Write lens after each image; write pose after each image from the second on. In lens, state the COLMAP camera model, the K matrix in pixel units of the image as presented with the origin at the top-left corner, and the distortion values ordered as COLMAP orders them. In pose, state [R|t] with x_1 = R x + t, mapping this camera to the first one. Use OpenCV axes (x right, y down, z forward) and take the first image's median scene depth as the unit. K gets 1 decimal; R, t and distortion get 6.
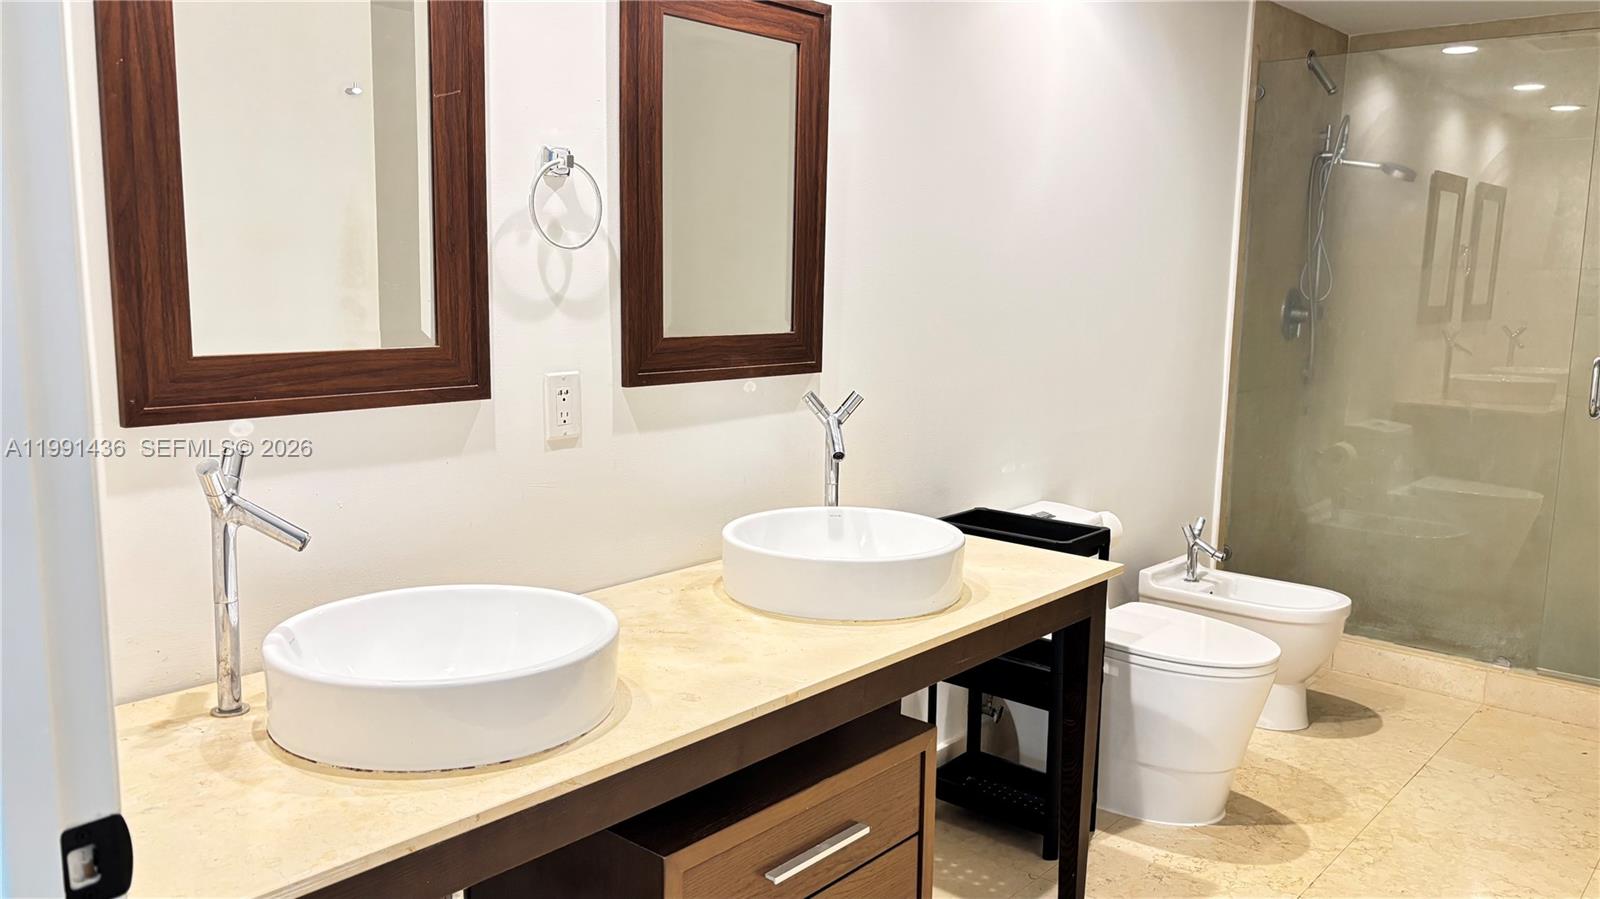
lens RADIAL K [[1228.6, 0, 801.7], [0, 1228.6, 451.8], [0, 0, 1]] dist [0.061703, -0.011672]
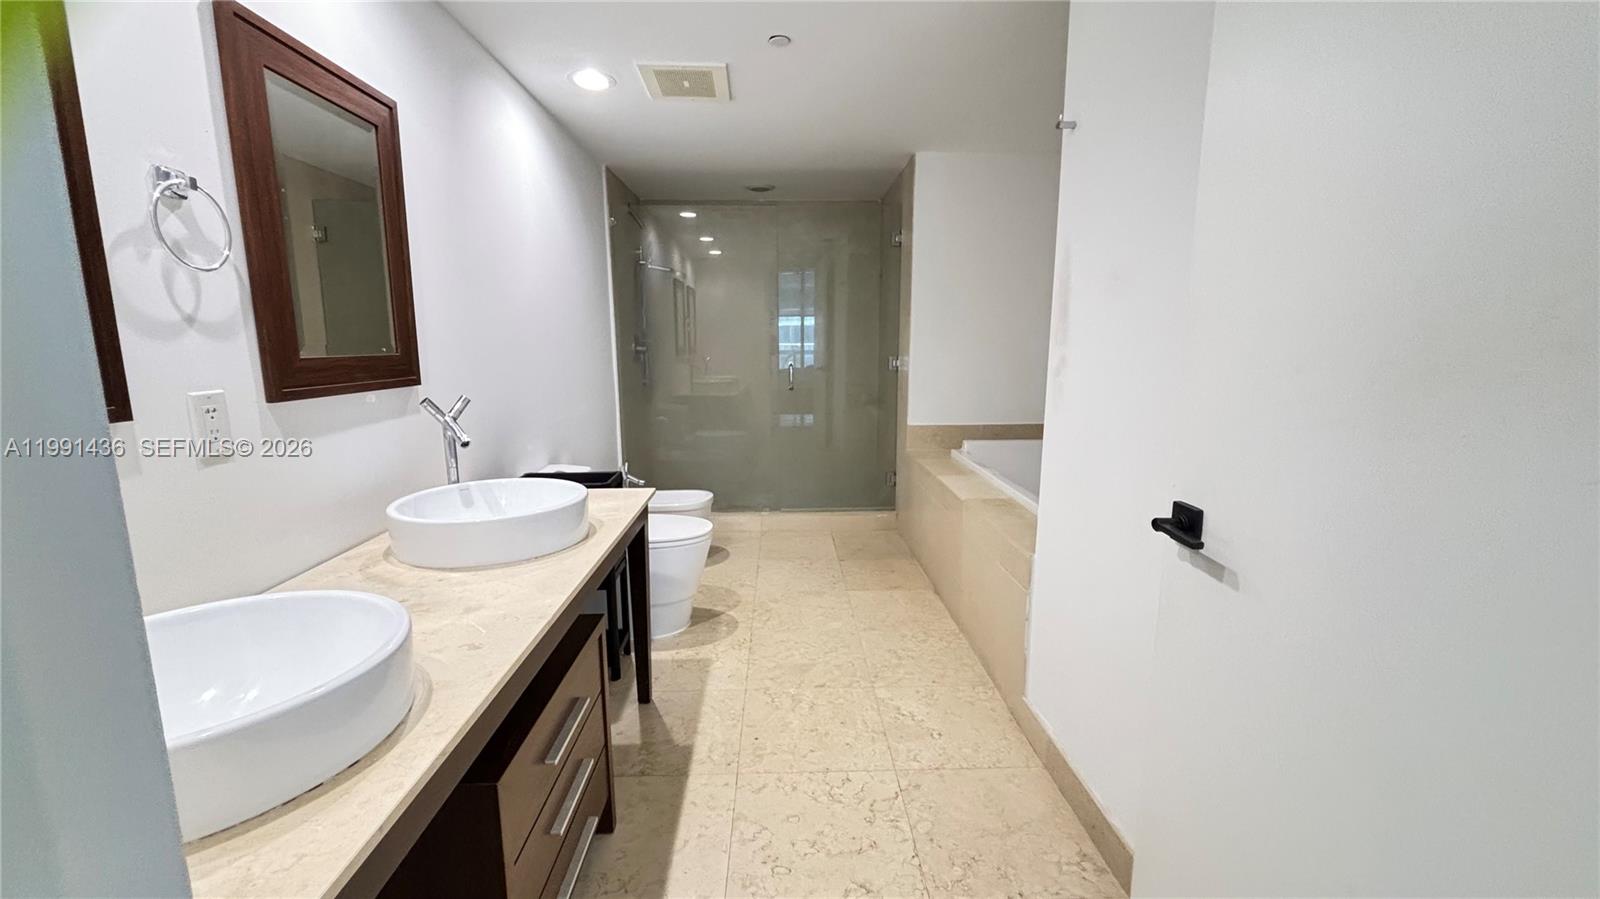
lens RADIAL K [[660.1, 0, 812.7], [0, 660.1, 445.5], [0, 0, 1]] dist [0.002017, 0.000421]
pose [[0.721526, -0.126400, 0.680752, -0.189366], [0.116538, 0.991339, 0.060551, 0.005682], [-0.682510, 0.035644, 0.730007, 0.223415]]
